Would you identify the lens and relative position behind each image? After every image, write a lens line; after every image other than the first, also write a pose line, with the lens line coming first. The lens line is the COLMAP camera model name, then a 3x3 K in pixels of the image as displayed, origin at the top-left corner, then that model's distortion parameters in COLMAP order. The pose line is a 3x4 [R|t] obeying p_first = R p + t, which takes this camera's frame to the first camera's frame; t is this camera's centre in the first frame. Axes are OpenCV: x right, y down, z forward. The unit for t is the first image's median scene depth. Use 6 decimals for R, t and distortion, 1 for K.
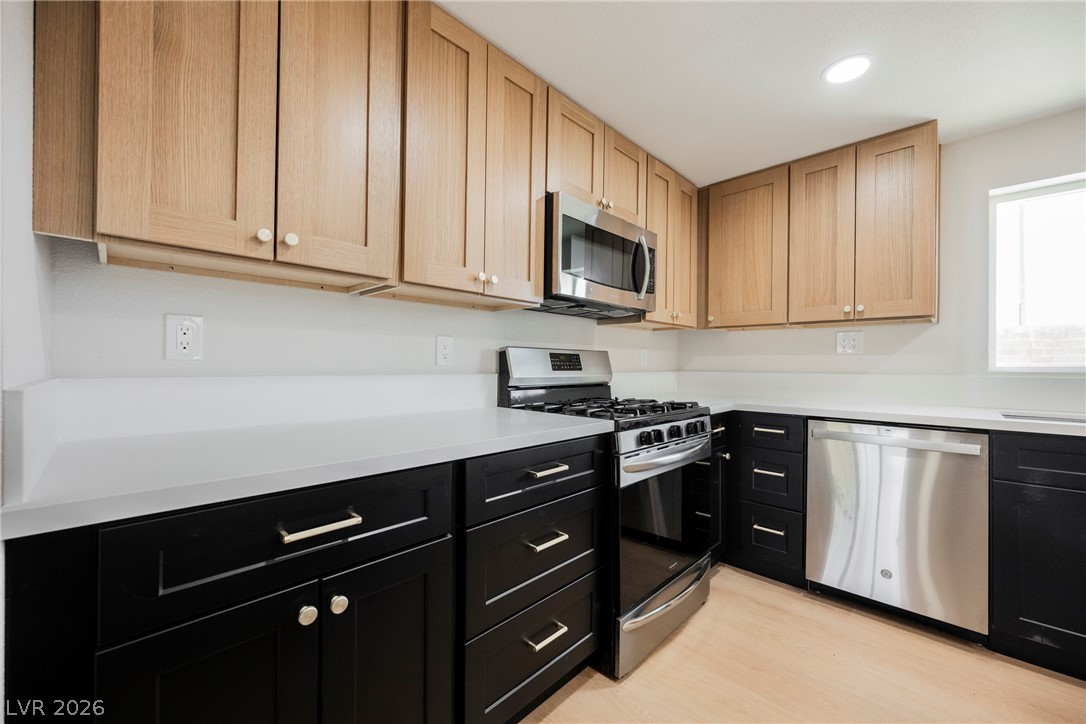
lens RADIAL K [[425.5, 0, 547.9], [0, 425.5, 362.1], [0, 0, 1]] dist [0.002156, 0.000012]
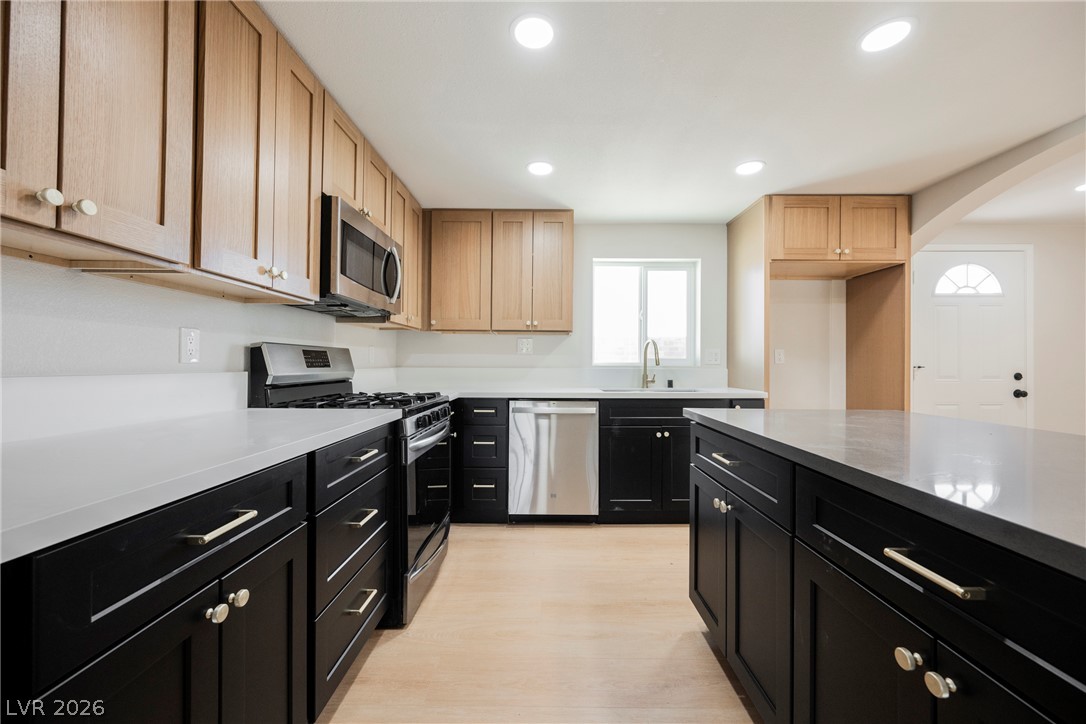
lens RADIAL K [[425.5, 0, 544.7], [0, 425.5, 360.0], [0, 0, 1]] dist [0.002156, 0.000012]
pose [[0.725538, 0.001593, 0.688180, -0.310677], [-0.003598, 0.999992, 0.001478, -0.001426], [-0.688172, -0.003549, 0.725539, -0.108956]]
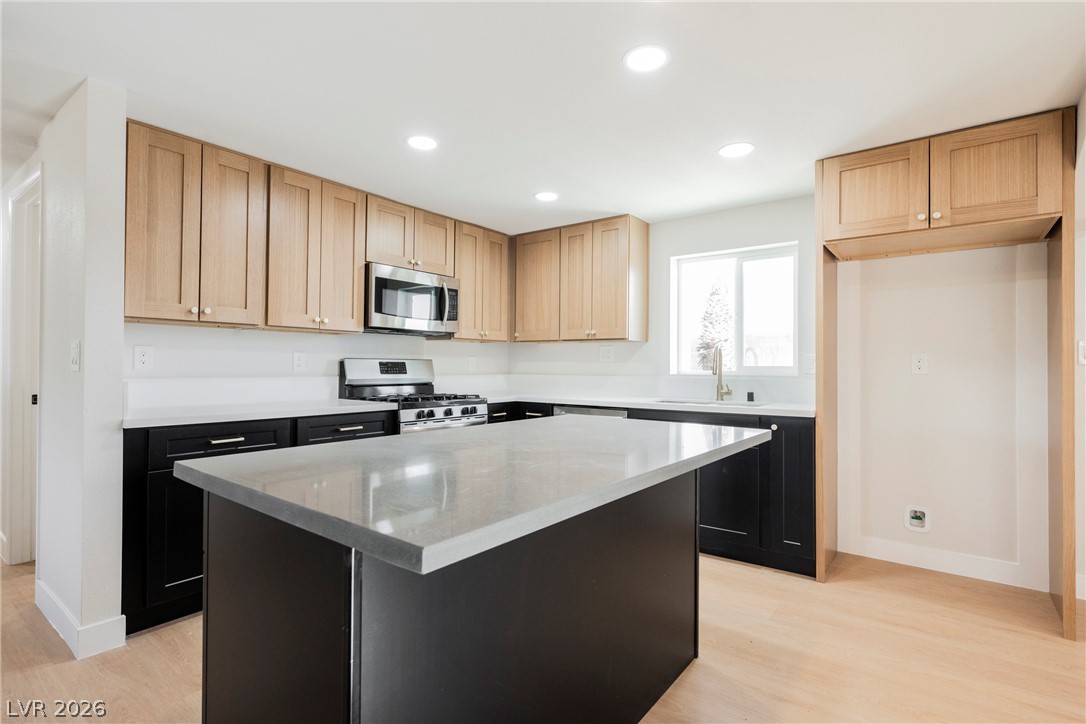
lens RADIAL K [[528.0, 0, 543.5], [0, 528.0, 361.2], [0, 0, 1]] dist [0.000721, 0.001295]
pose [[0.993509, -0.000222, 0.113753, 0.417771], [0.000485, 0.999997, -0.002279, -0.022883], [-0.113752, 0.002319, 0.993506, -0.998931]]
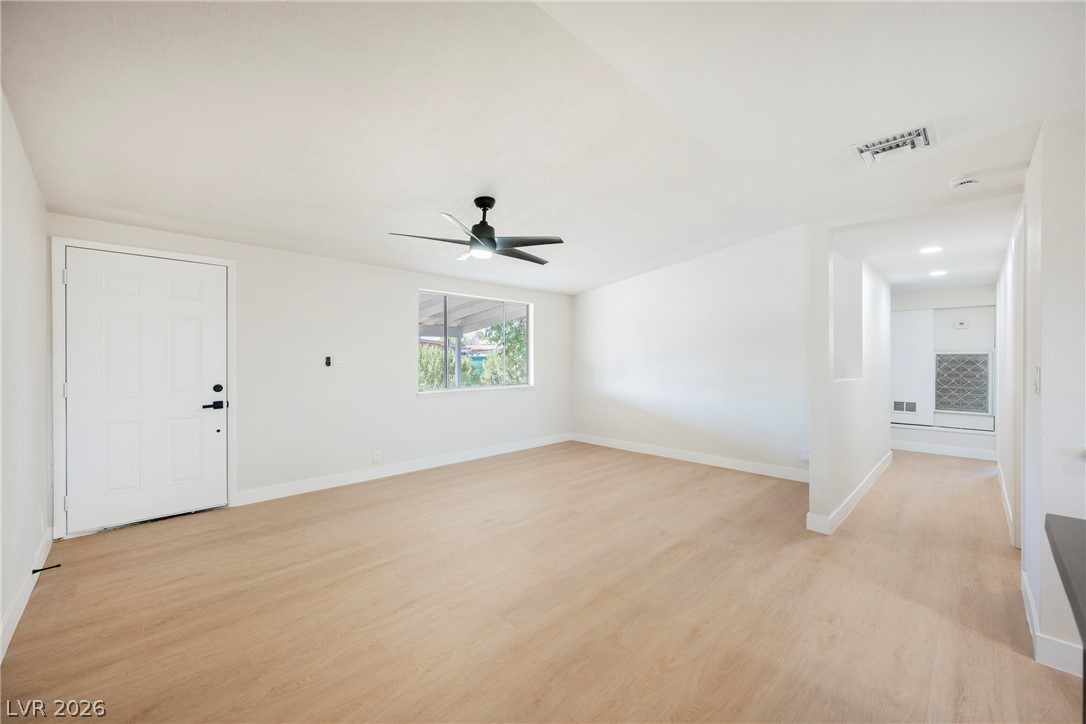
lens RADIAL K [[425.5, 0, 542.9], [0, 425.5, 361.5], [0, 0, 1]] dist [0.002156, 0.000012]
pose [[-0.028028, 0.000844, -0.999607, 0.580622], [0.004816, 0.999988, 0.000709, -0.089996], [0.999596, -0.004795, -0.028032, -0.873823]]
